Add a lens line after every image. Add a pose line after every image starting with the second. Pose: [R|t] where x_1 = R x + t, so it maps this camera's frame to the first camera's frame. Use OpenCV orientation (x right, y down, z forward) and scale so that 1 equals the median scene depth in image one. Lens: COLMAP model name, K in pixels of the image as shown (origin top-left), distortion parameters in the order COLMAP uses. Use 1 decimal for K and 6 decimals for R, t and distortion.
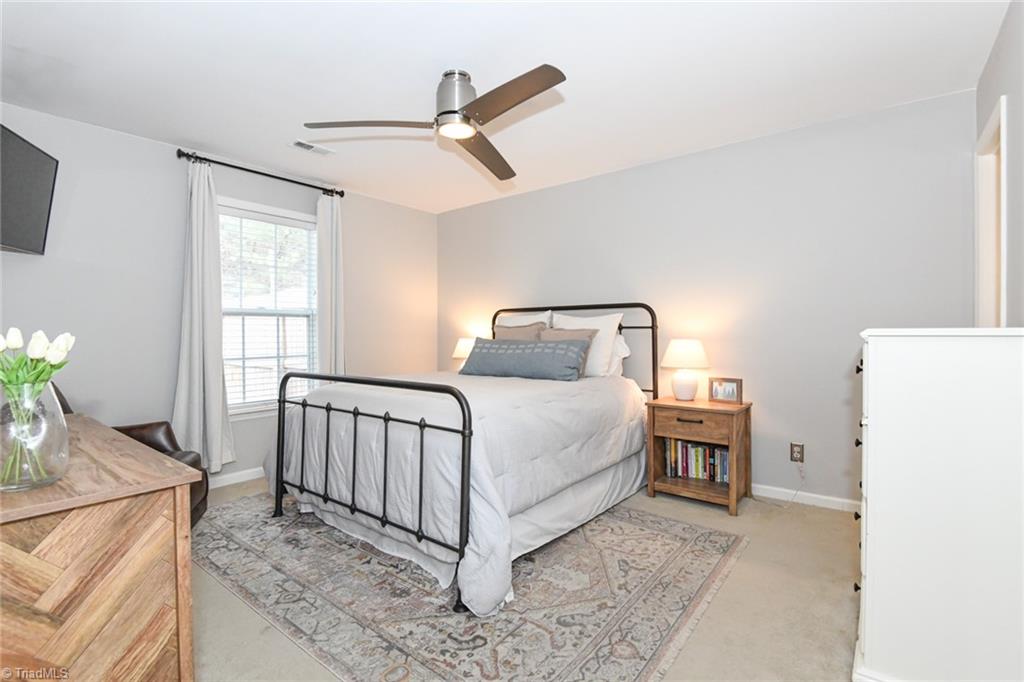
lens RADIAL K [[452.5, 0, 516.5], [0, 452.5, 342.0], [0, 0, 1]] dist [0.021433, -0.013647]
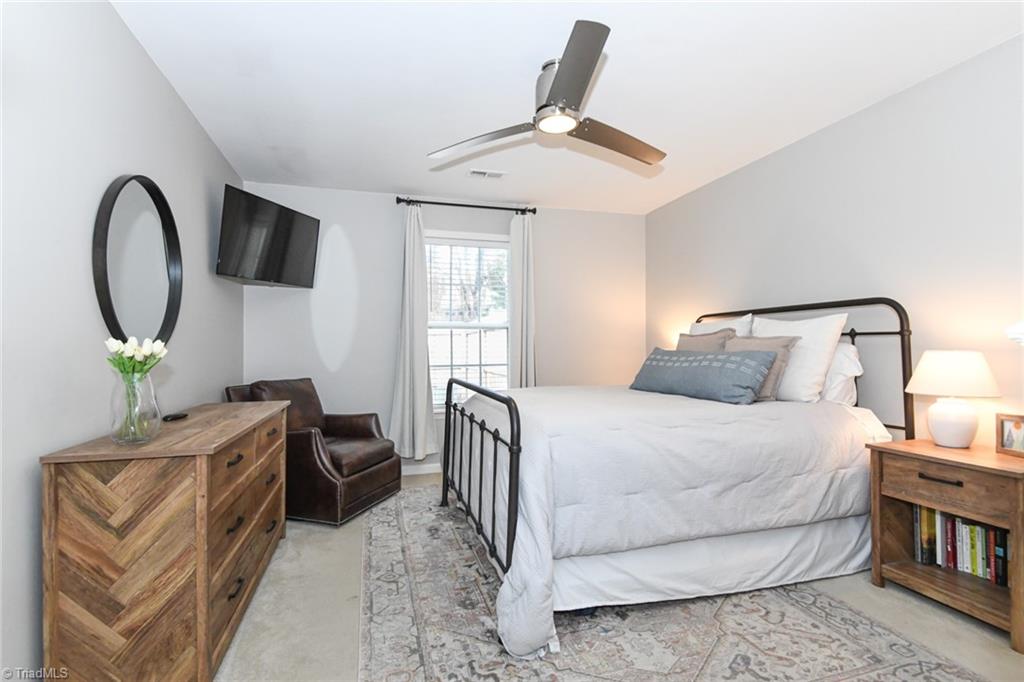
lens RADIAL K [[466.2, 0, 511.8], [0, 466.2, 344.3], [0, 0, 1]] dist [0.023825, -0.022174]
pose [[0.828961, -0.002885, -0.559299, 0.281837], [-0.009921, 0.999754, -0.019861, 0.005197], [0.559219, 0.022013, 0.828728, 0.141436]]
